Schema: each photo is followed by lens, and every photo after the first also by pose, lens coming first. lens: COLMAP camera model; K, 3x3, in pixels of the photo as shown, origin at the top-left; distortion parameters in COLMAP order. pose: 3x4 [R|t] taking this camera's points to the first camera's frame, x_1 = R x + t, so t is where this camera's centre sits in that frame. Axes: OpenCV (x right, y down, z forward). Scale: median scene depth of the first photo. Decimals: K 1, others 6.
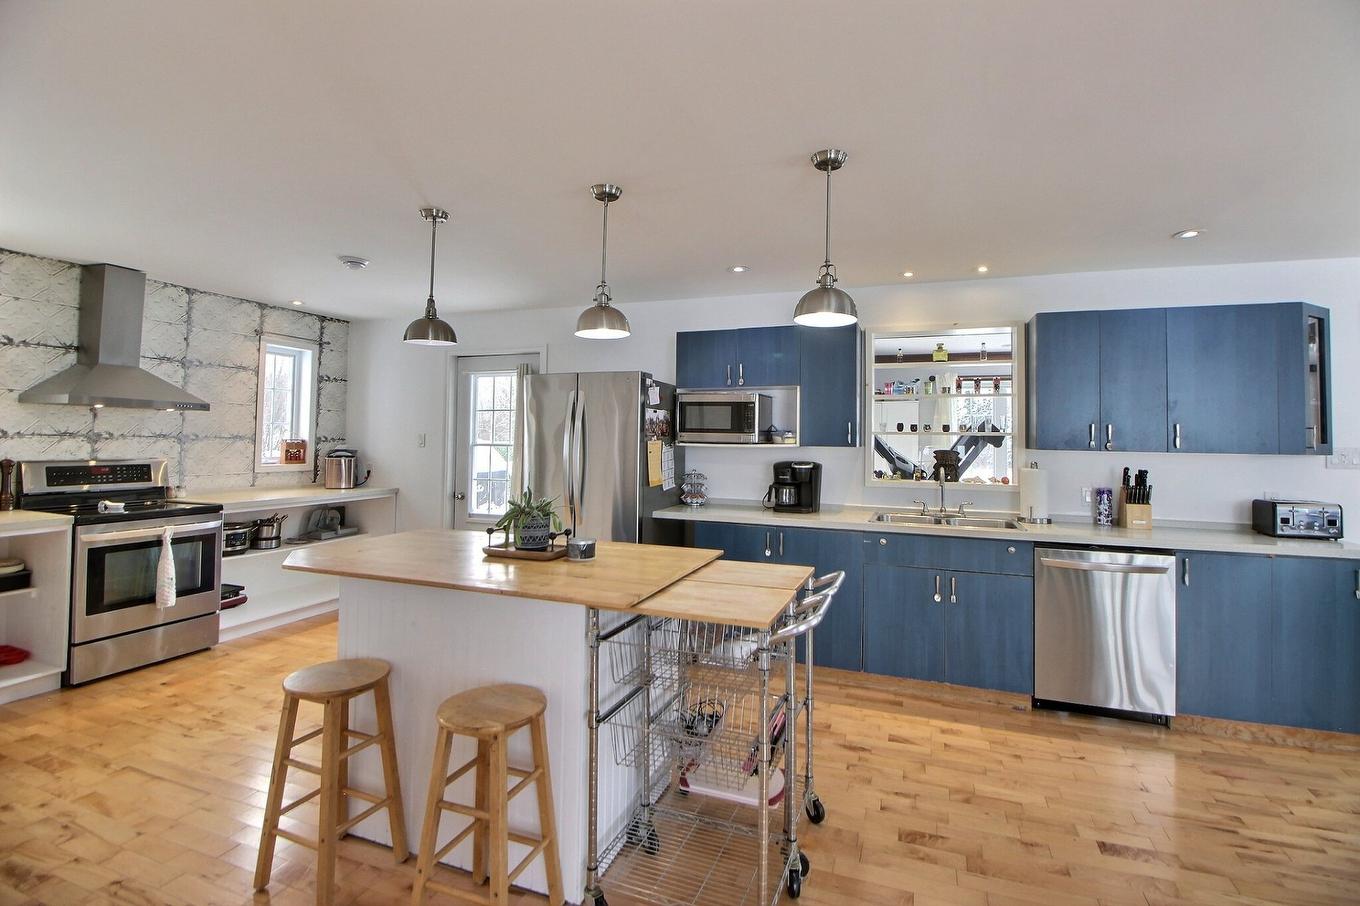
lens RADIAL K [[626.3, 0, 680.3], [0, 626.3, 445.0], [0, 0, 1]] dist [-0.000023, -0.000080]
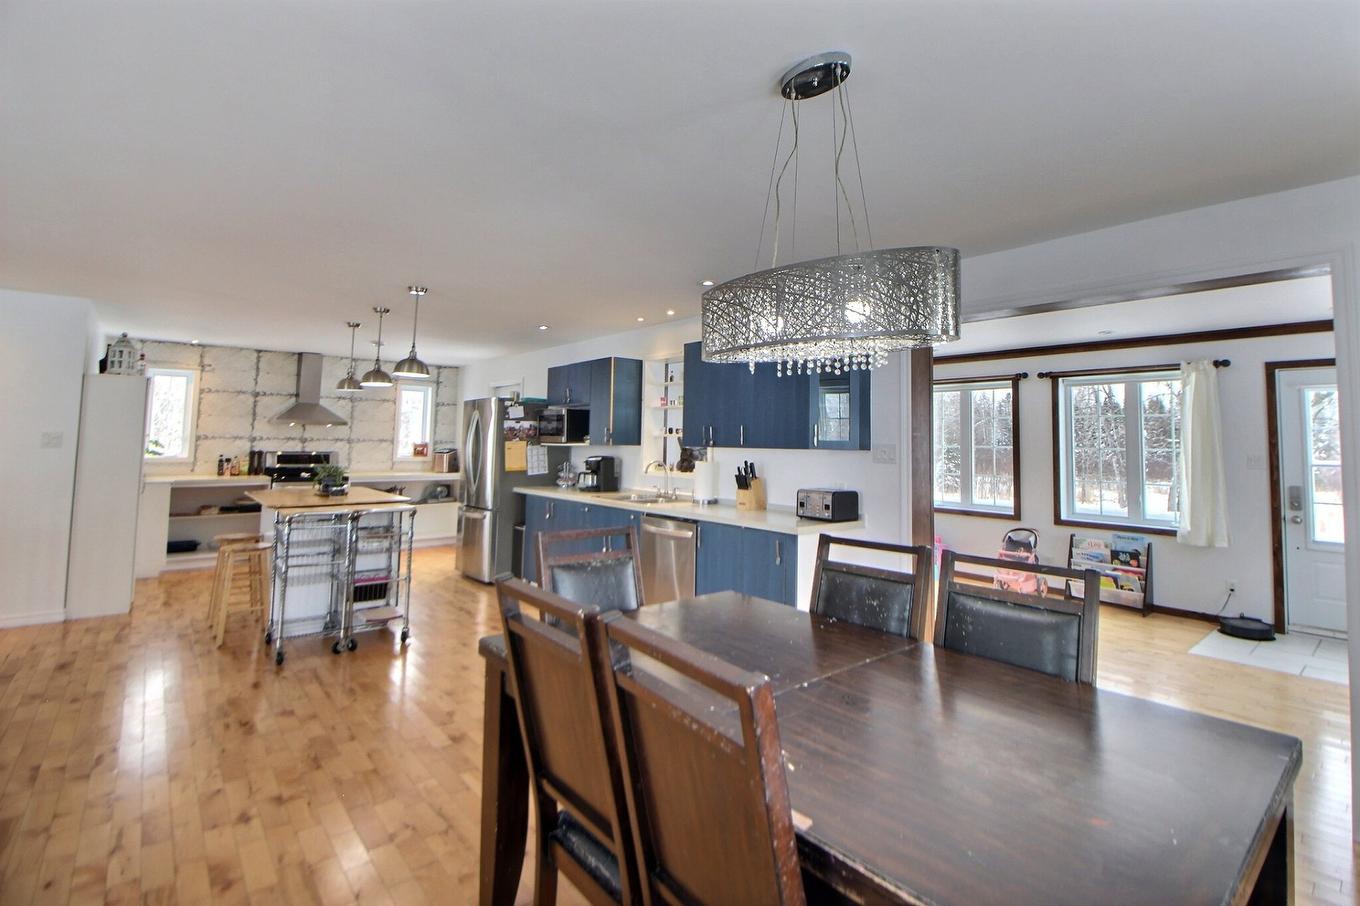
lens RADIAL K [[626.3, 0, 685.1], [0, 626.3, 453.8], [0, 0, 1]] dist [-0.000023, -0.000080]
pose [[0.873834, 0.007517, -0.486166, 1.025296], [-0.006991, 0.999971, 0.002895, 0.015656], [0.486174, 0.000869, 0.873862, -0.128498]]
